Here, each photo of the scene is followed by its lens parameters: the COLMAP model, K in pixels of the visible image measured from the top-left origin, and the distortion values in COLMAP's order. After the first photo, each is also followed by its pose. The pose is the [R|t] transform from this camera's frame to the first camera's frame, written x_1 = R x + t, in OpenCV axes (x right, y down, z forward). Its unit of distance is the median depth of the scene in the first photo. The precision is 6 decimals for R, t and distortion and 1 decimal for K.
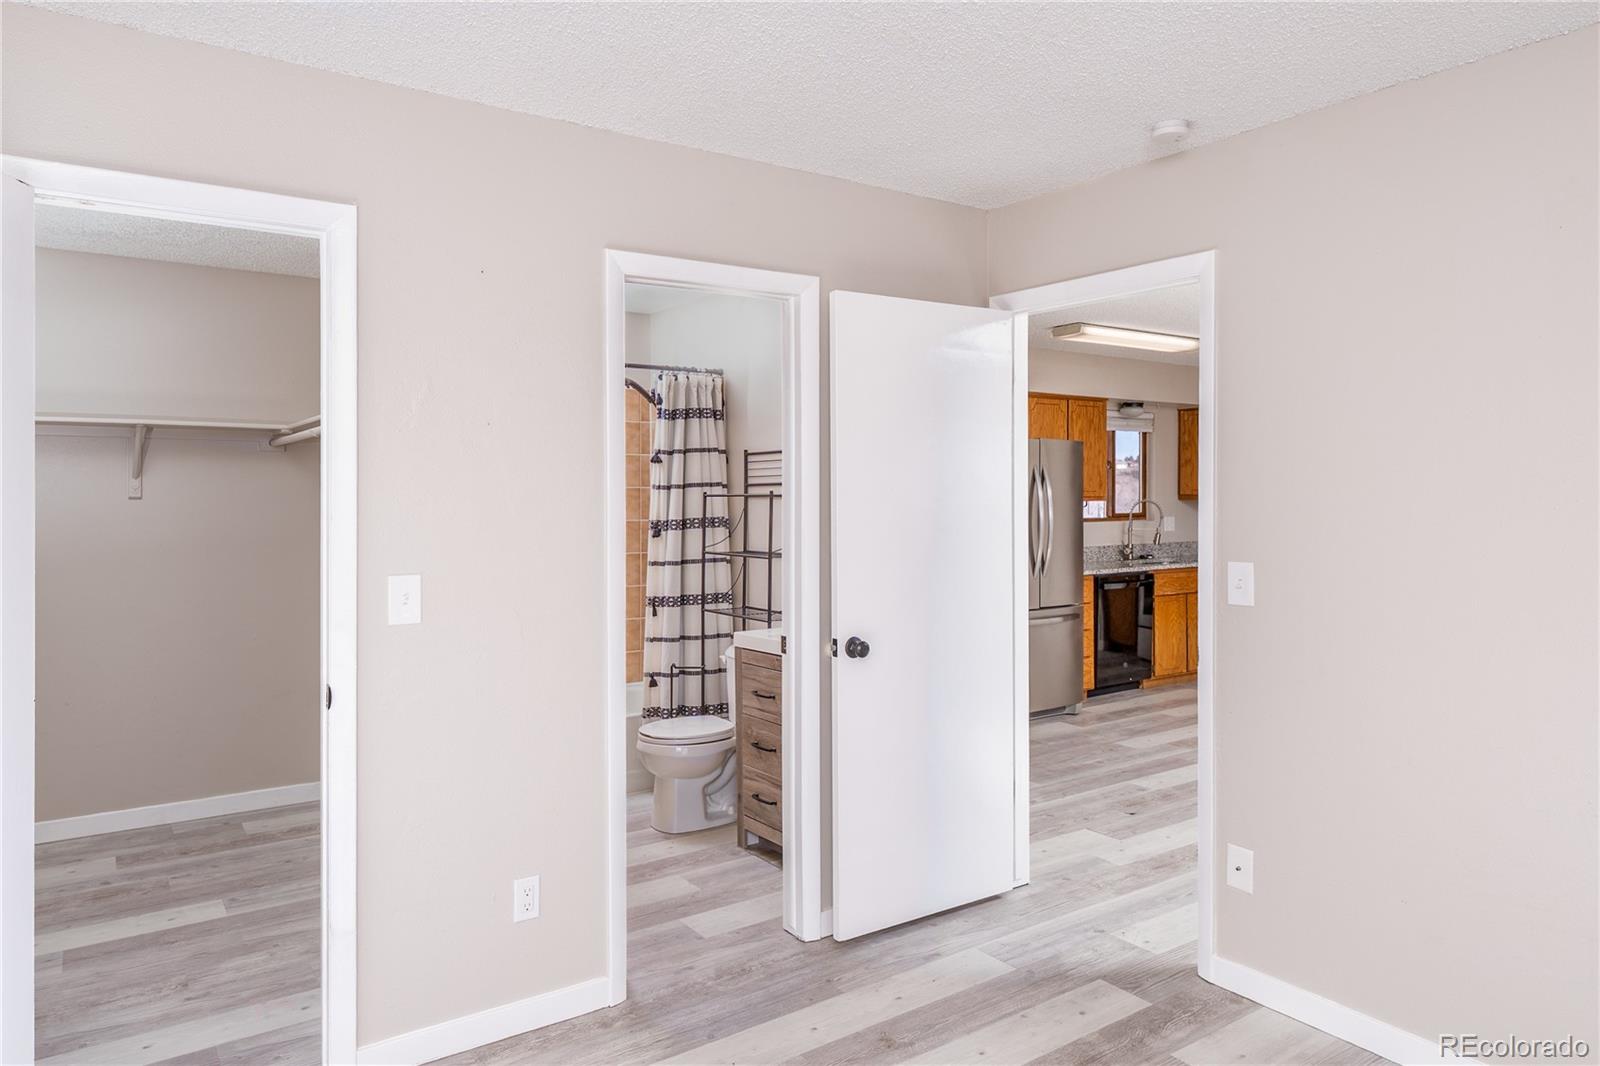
lens RADIAL K [[972.0, 0, 798.5], [0, 972.0, 506.3], [0, 0, 1]] dist [0.000750, 0.000336]
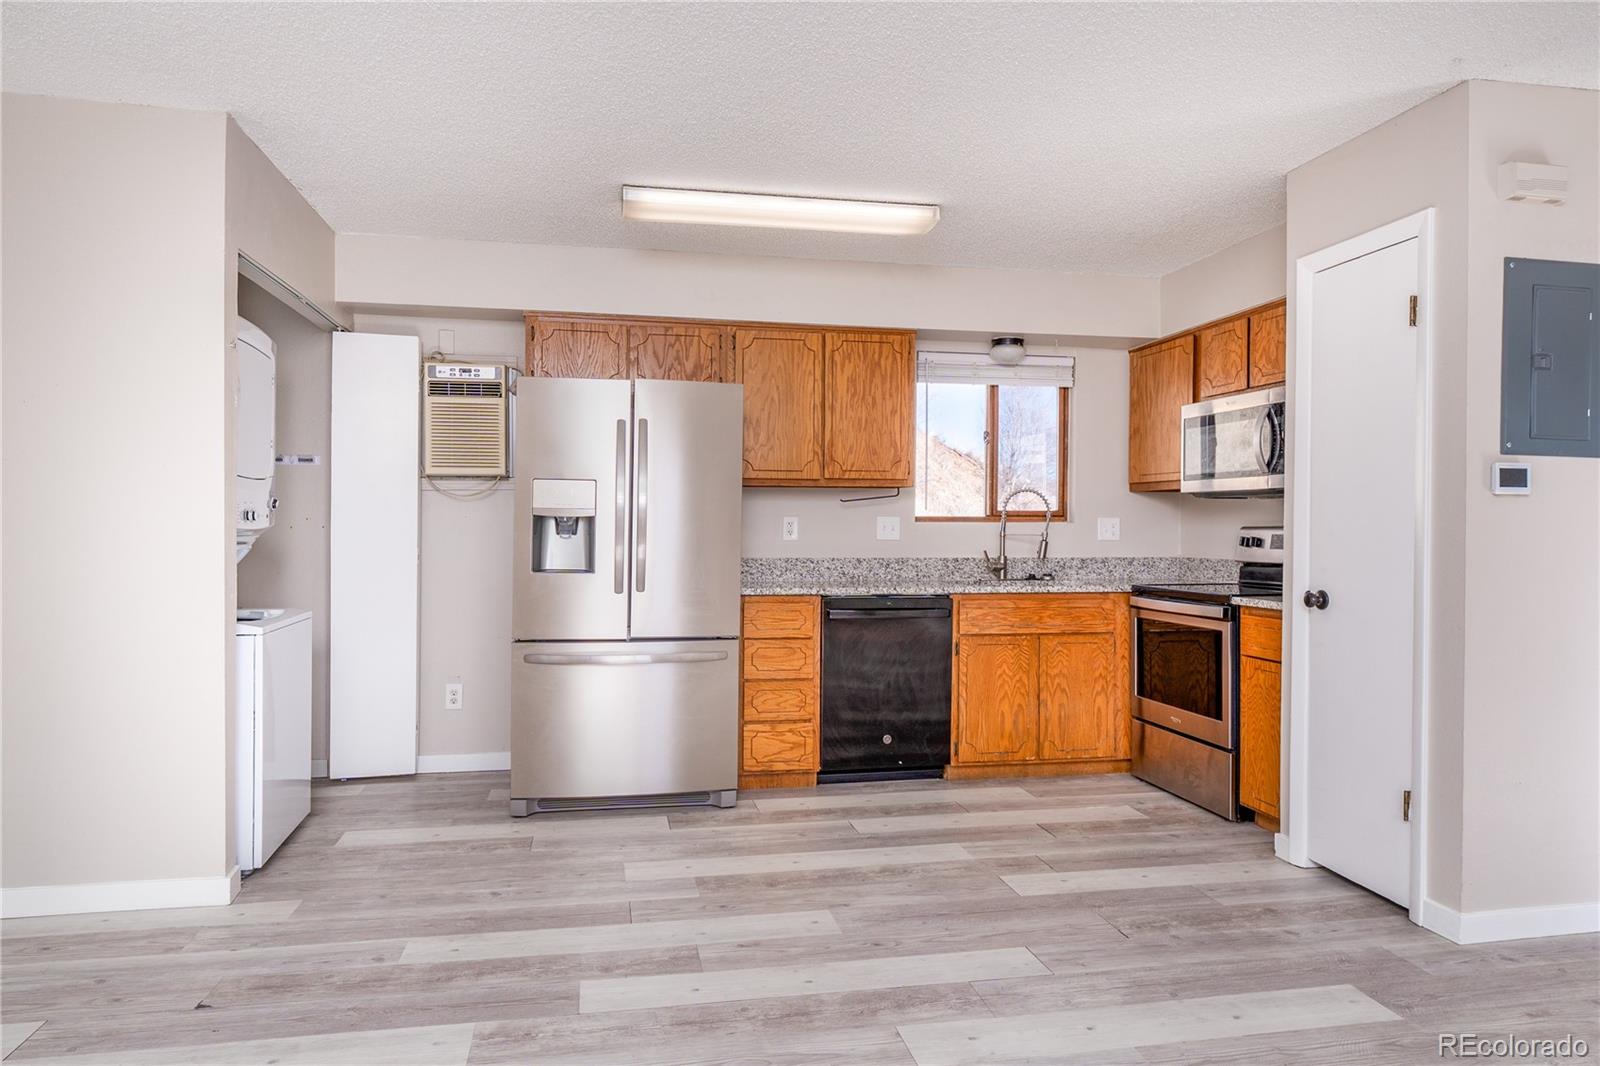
lens RADIAL K [[1000.0, 0, 800.0], [0, 1000.0, 533.0], [0, 0, 1]] dist [0.024048, 0.000095]
pose [[0.922191, 0.014631, -0.386457, 0.482646], [-0.013984, 0.999892, 0.004486, 0.022561], [0.386481, 0.001267, 0.922296, 0.330728]]
